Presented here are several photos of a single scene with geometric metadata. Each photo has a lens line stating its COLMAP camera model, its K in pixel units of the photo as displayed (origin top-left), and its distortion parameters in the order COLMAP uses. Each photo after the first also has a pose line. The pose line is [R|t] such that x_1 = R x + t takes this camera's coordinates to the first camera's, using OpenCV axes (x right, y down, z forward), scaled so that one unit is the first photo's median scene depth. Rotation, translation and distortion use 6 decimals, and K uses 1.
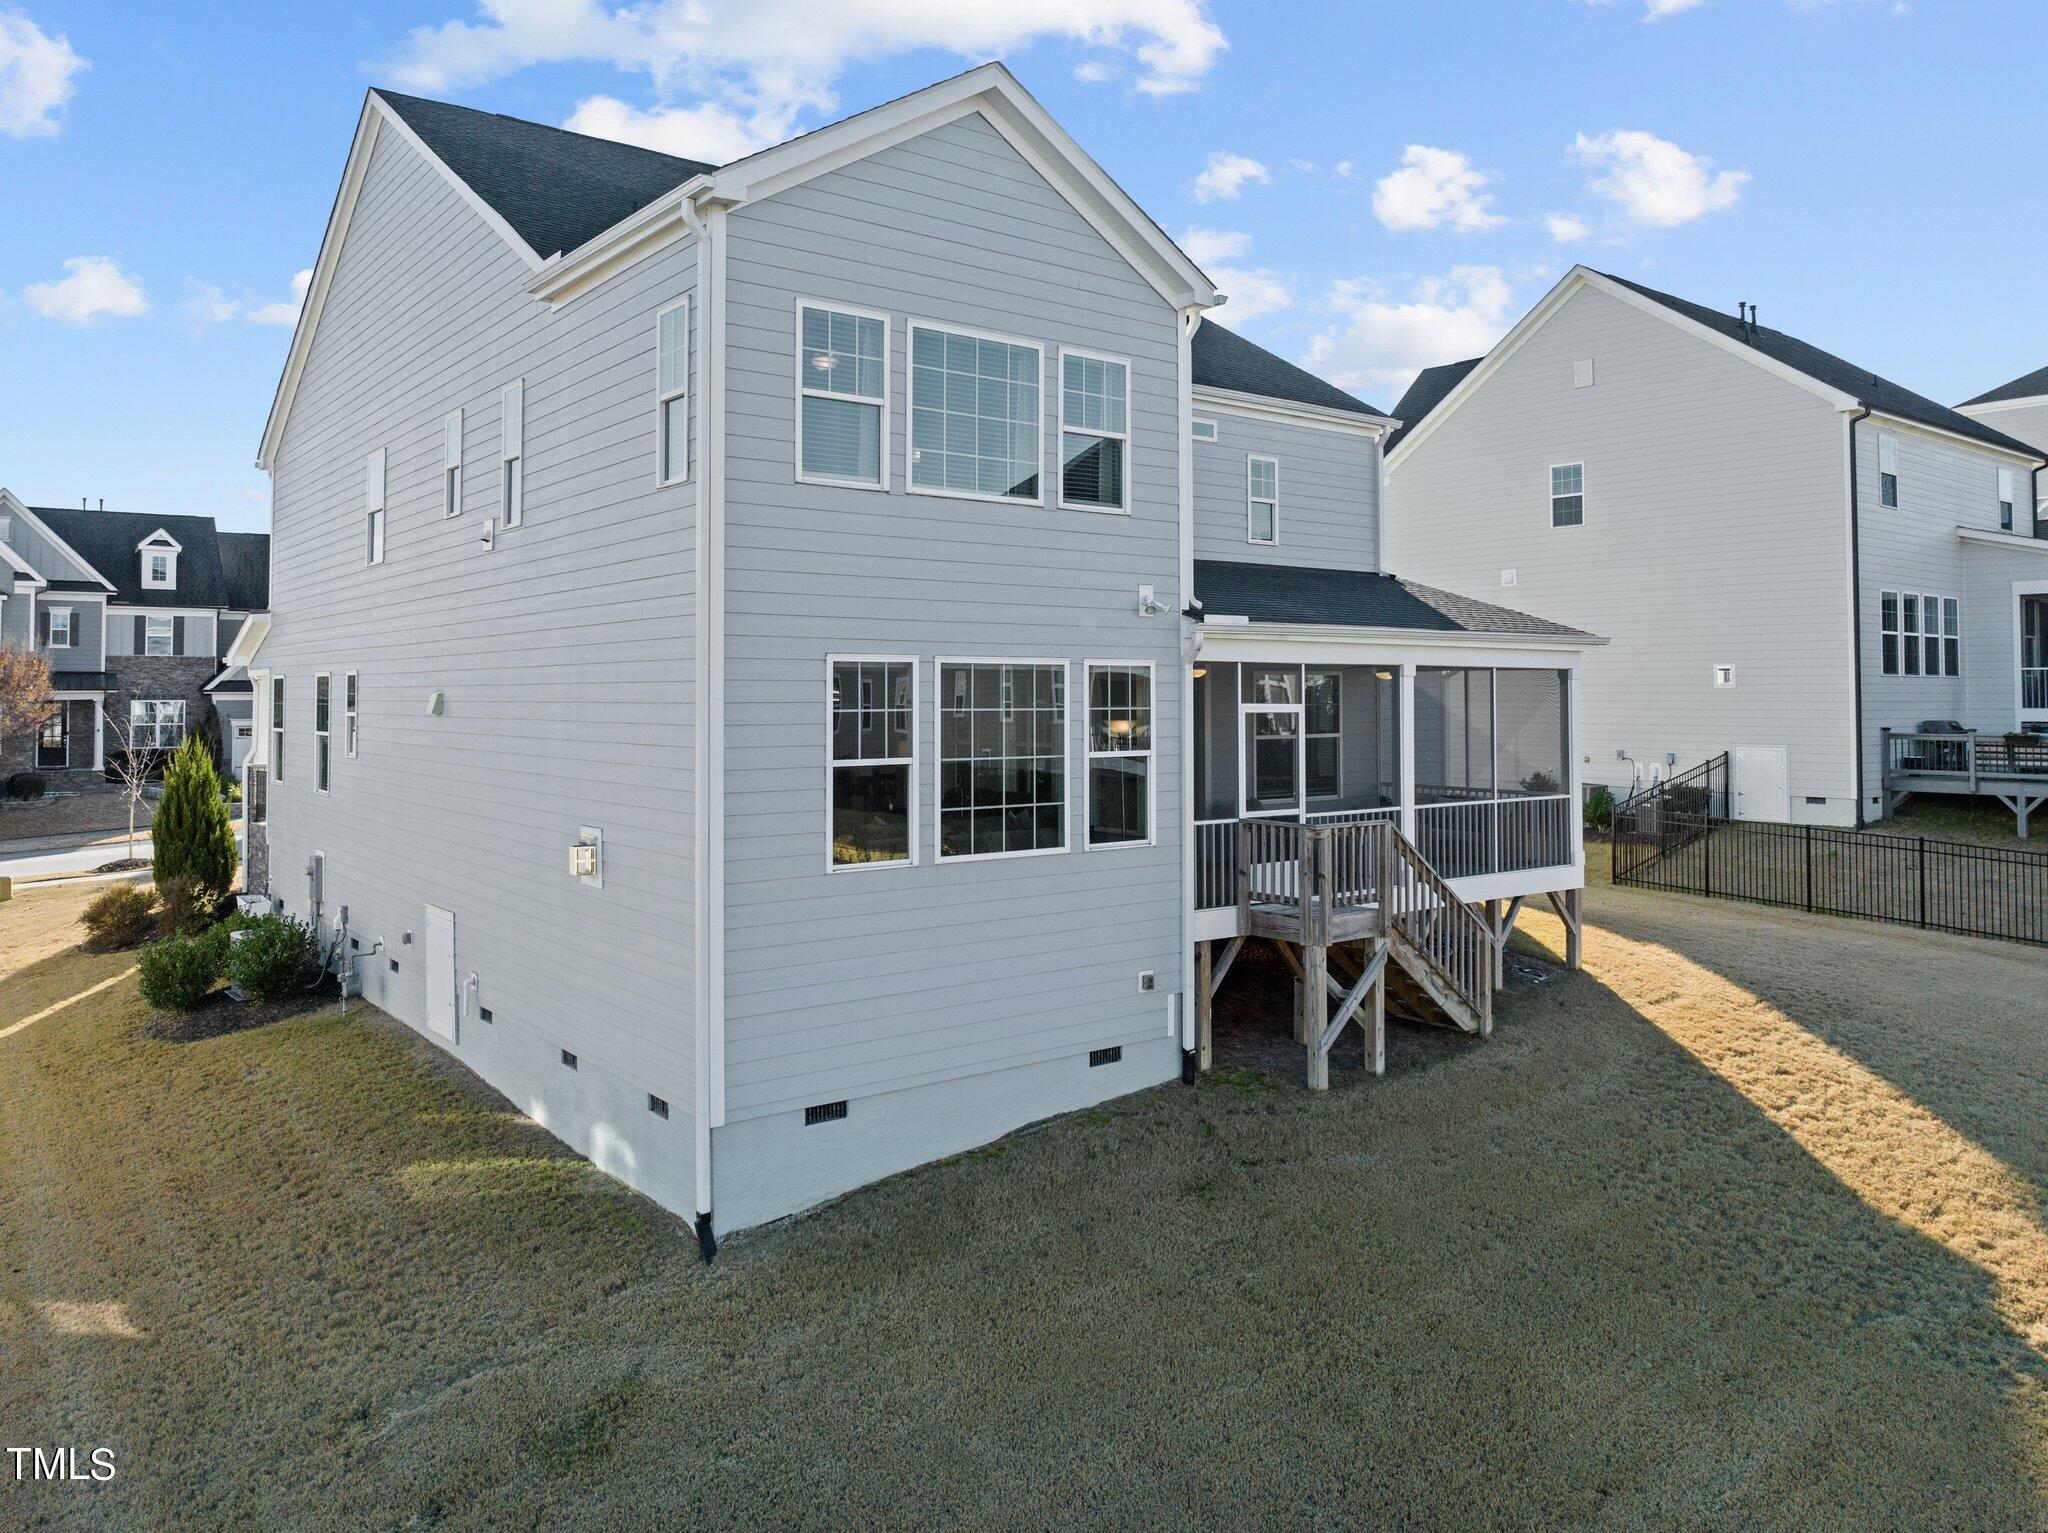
lens RADIAL K [[1486.1, 0, 1029.6], [0, 1486.1, 642.2], [0, 0, 1]] dist [-0.025523, 0.003965]
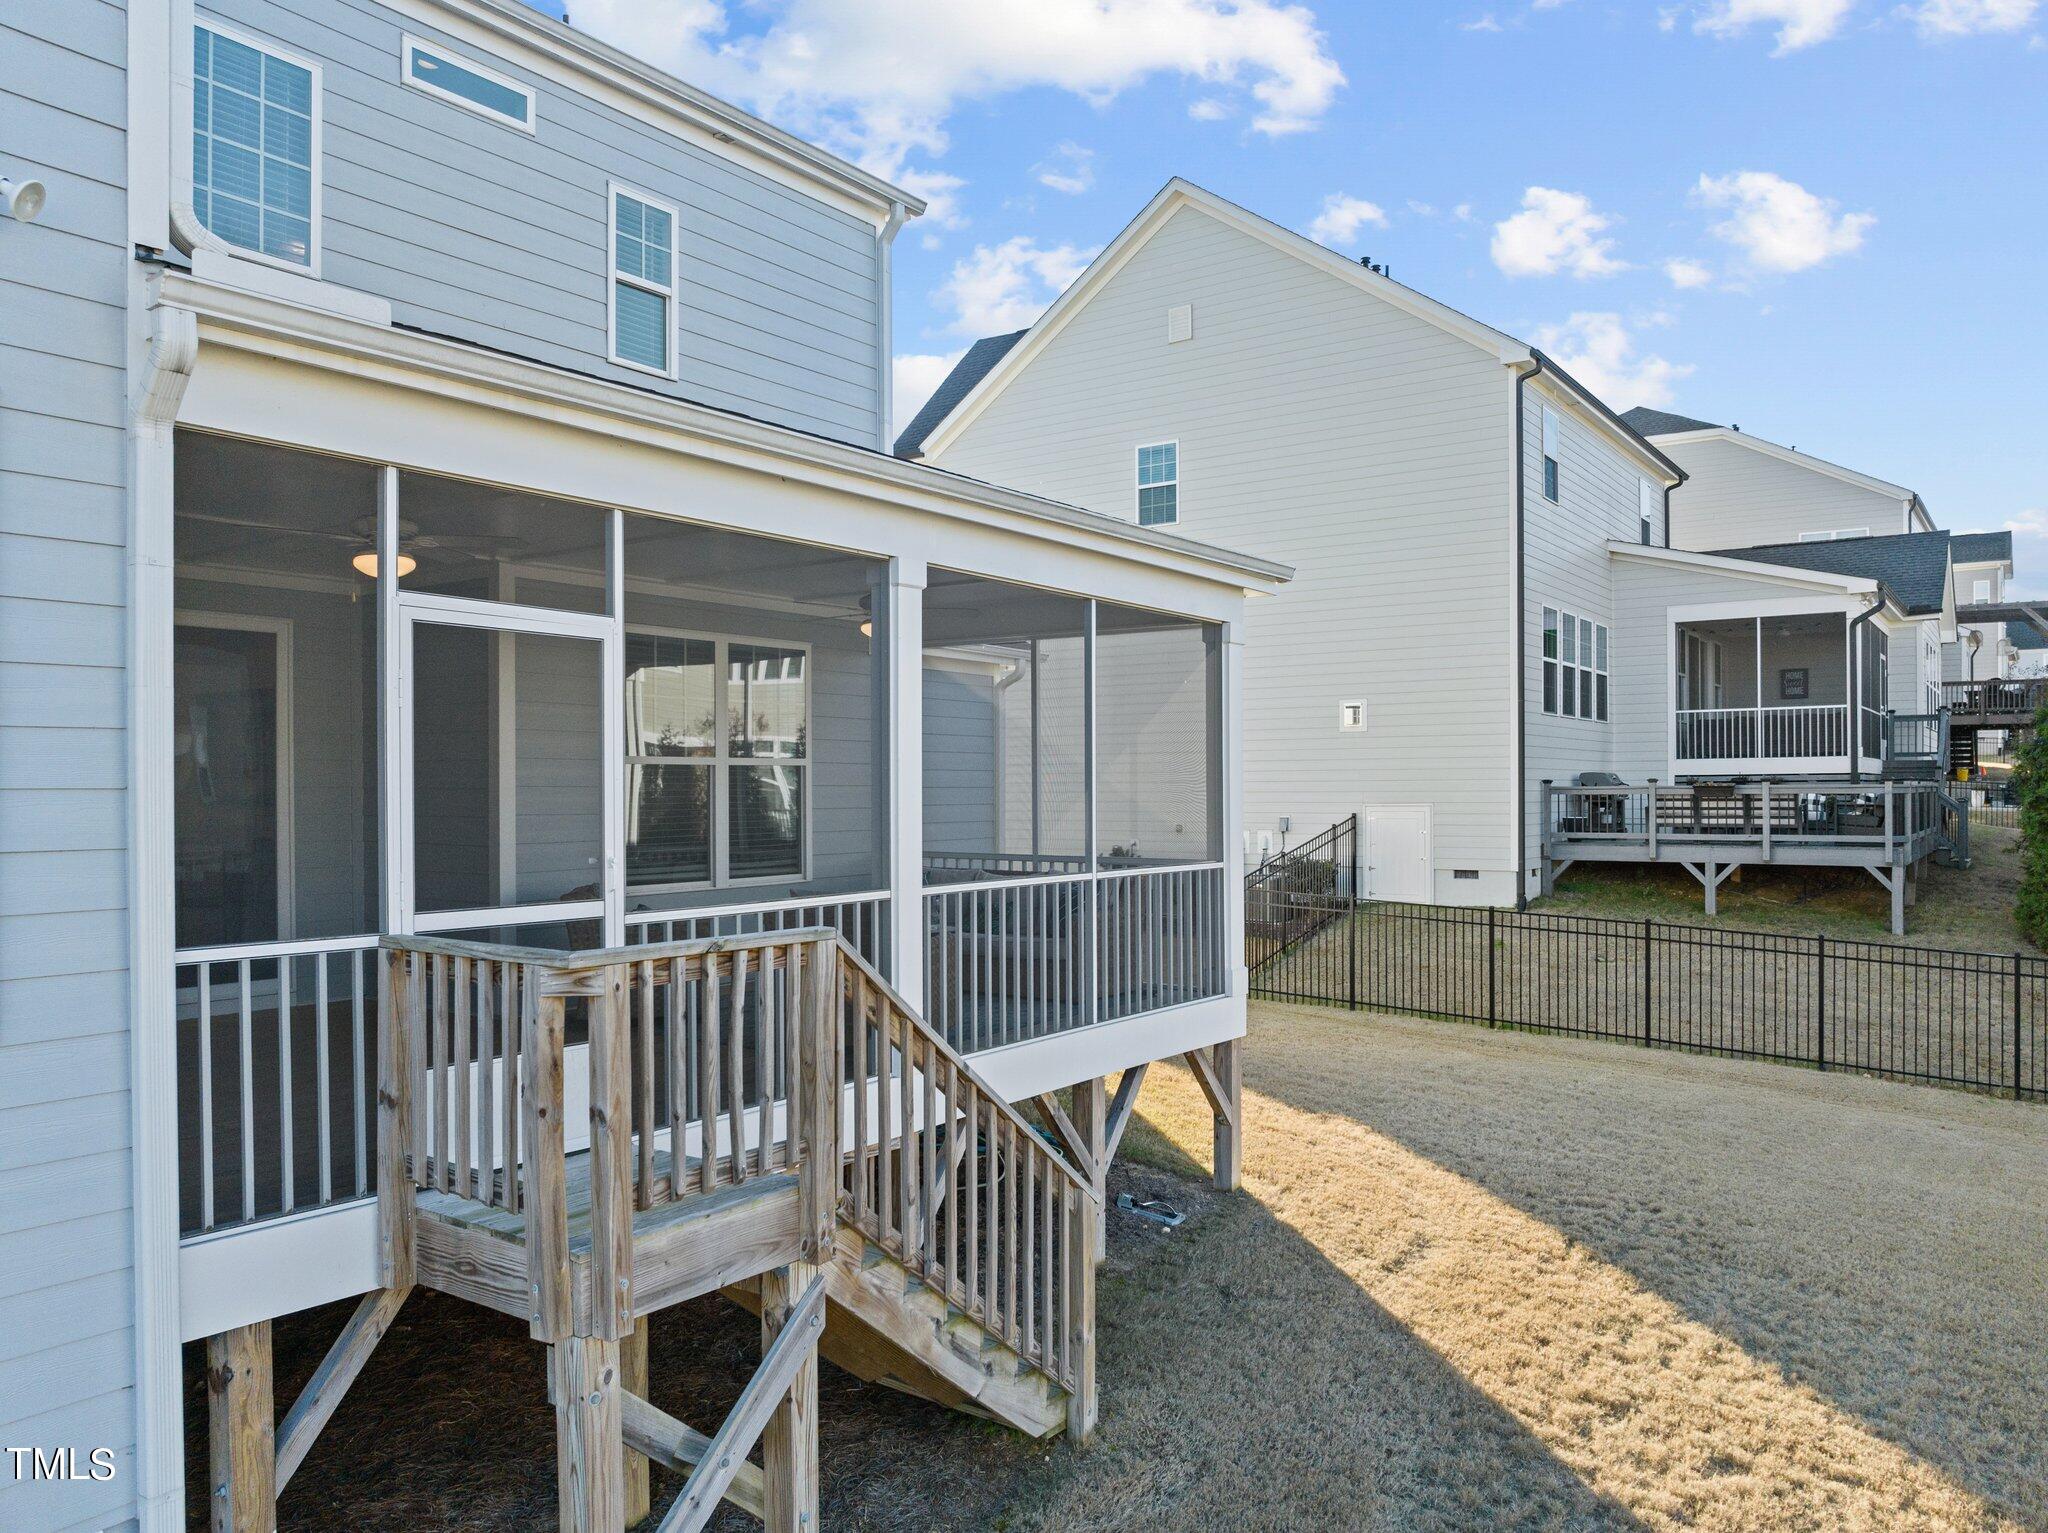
lens RADIAL K [[1473.2, 0, 1041.4], [0, 1473.2, 795.2], [0, 0, 1]] dist [-0.038341, 0.000035]
pose [[0.956064, -0.005641, 0.293105, 0.176716], [-0.005654, 0.999274, 0.037675, 0.070743], [-0.293104, -0.037677, 0.955338, 0.614317]]
